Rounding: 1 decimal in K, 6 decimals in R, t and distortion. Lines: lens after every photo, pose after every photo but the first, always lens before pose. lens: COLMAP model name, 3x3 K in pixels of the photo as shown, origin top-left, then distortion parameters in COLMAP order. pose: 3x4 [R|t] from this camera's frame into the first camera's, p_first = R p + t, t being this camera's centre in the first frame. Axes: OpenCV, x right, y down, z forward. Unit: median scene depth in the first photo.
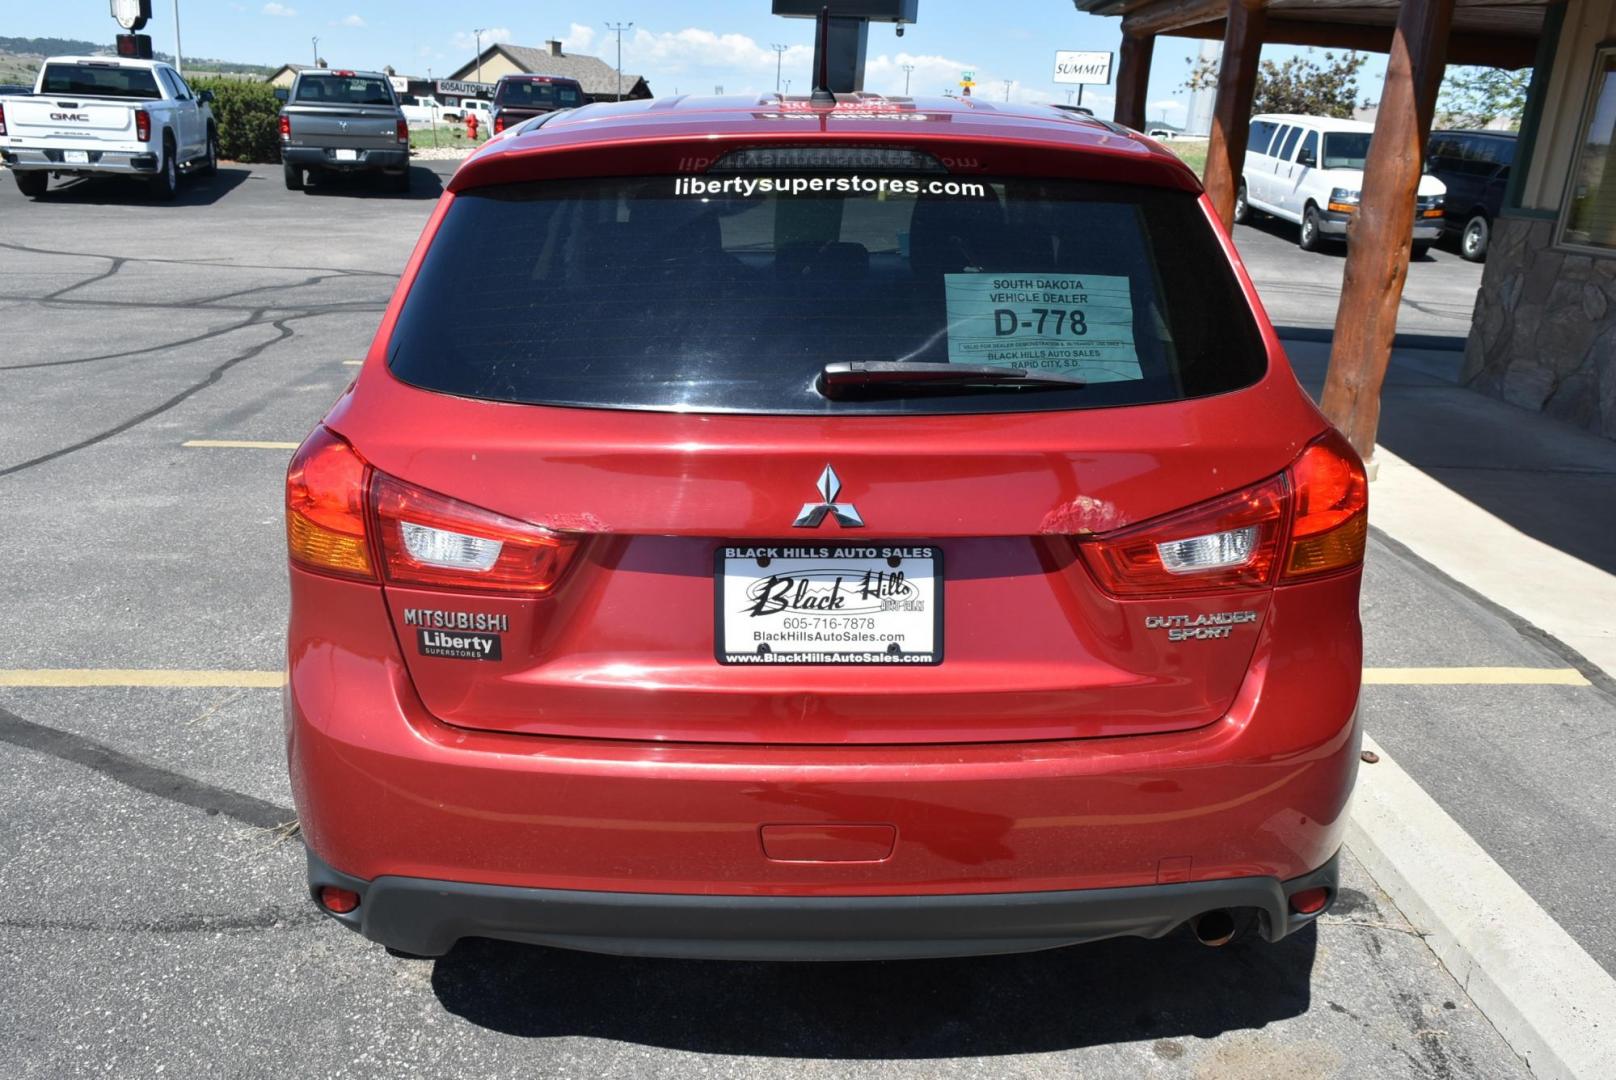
lens RADIAL K [[1242.9, 0, 801.2], [0, 1242.9, 541.8], [0, 0, 1]] dist [-0.026666, 0.022872]
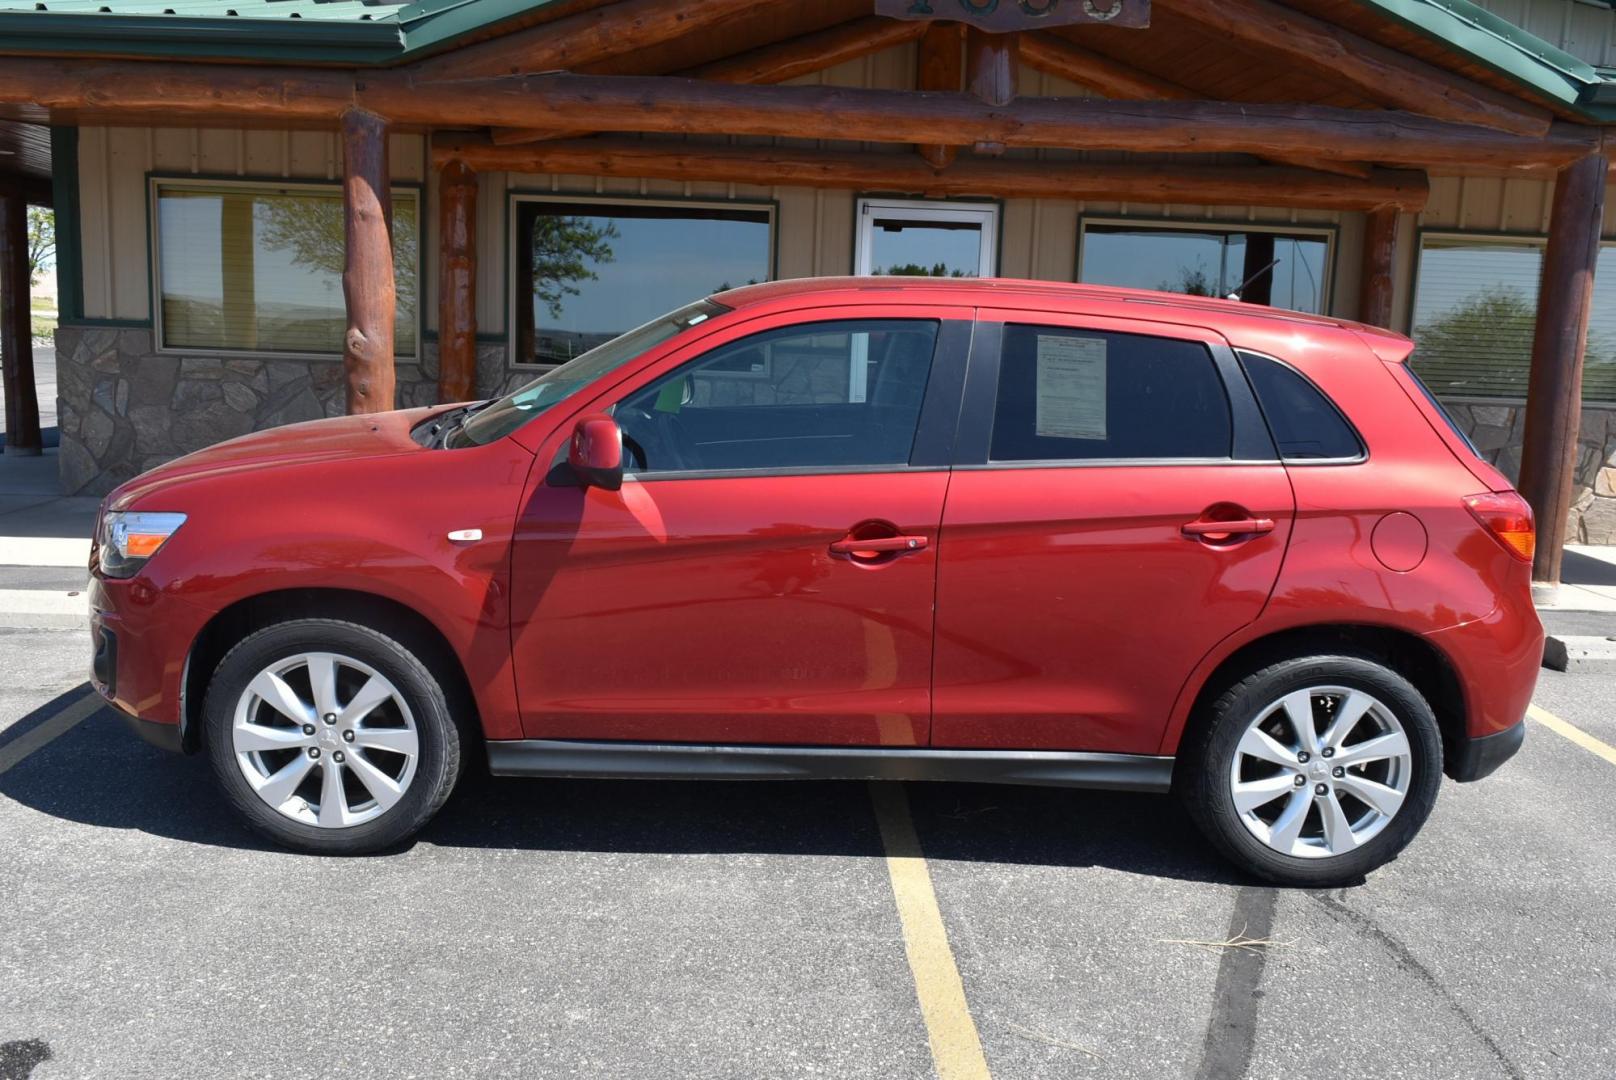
lens RADIAL K [[1242.9, 0, 809.9], [0, 1242.9, 534.4], [0, 0, 1]] dist [-0.026666, 0.022872]
pose [[-0.018747, -0.207518, 0.978052, -0.434365], [0.266172, 0.941886, 0.204946, -0.136612], [-0.963743, 0.264172, 0.037578, 0.385803]]
